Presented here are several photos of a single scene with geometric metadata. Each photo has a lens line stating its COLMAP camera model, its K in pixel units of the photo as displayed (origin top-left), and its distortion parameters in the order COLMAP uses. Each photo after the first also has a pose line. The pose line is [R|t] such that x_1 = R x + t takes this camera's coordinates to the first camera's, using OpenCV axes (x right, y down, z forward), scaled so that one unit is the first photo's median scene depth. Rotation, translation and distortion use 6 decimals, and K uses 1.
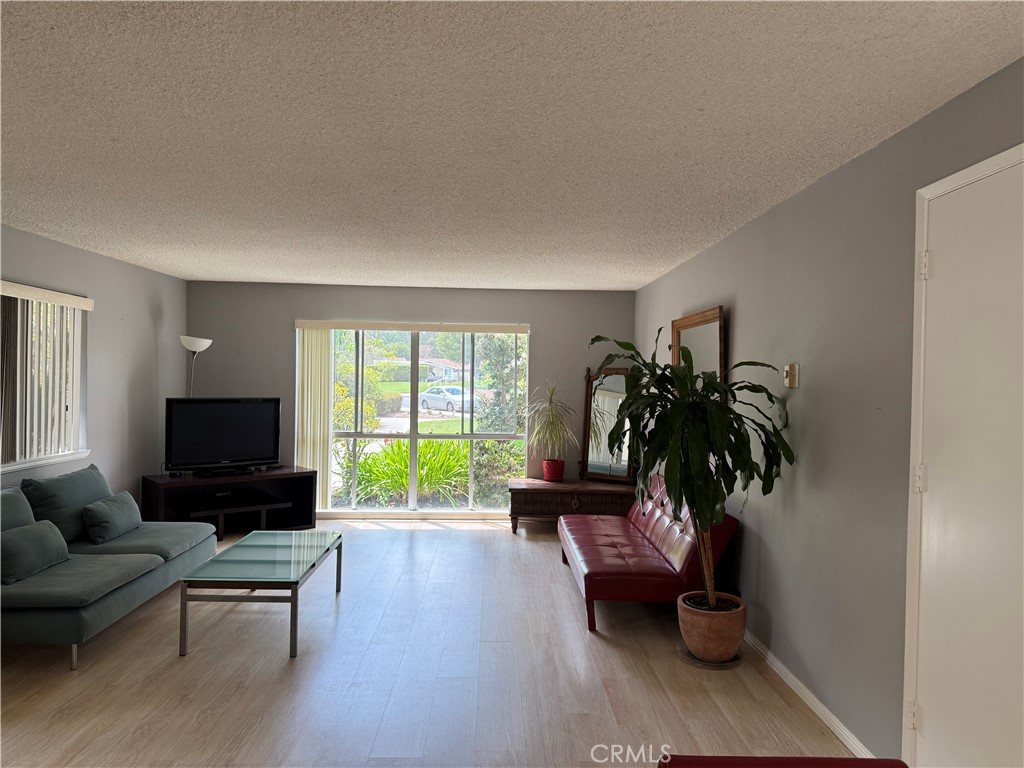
lens RADIAL K [[738.2, 0, 509.2], [0, 738.2, 388.2], [0, 0, 1]] dist [0.108884, -0.009578]
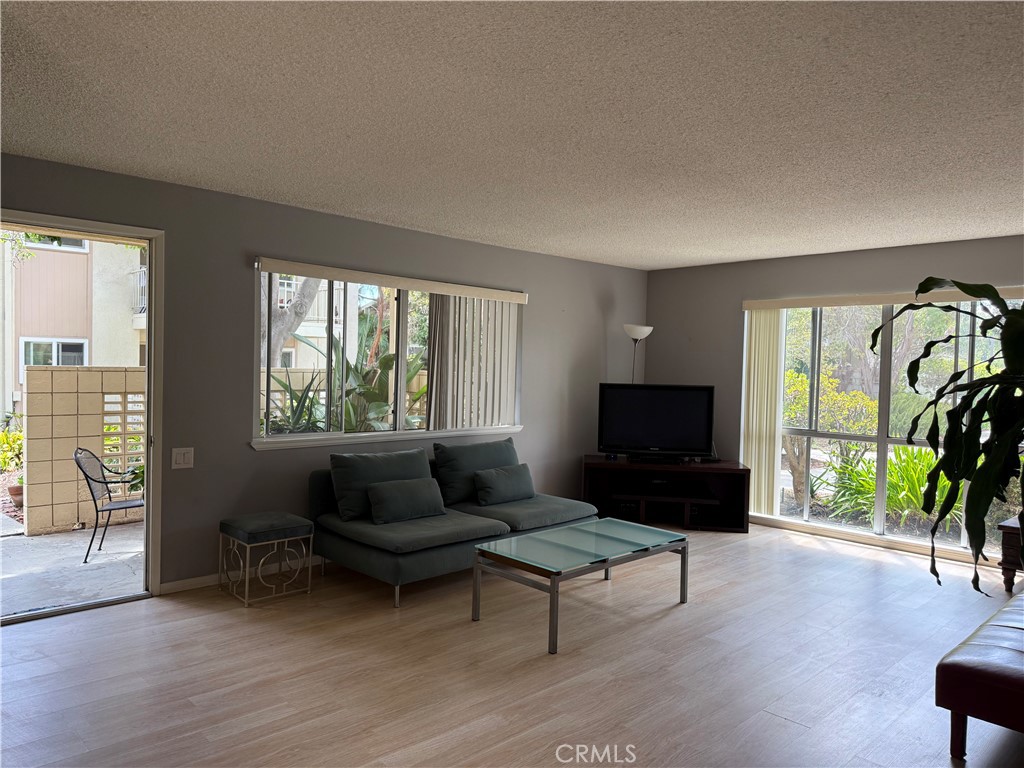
lens RADIAL K [[738.2, 0, 512.0], [0, 738.2, 379.5], [0, 0, 1]] dist [0.108884, -0.009578]
pose [[0.687245, 0.010427, -0.726351, 0.199962], [-0.017284, 0.999849, -0.002000, 0.011774], [0.726220, 0.013929, 0.687321, 0.187495]]
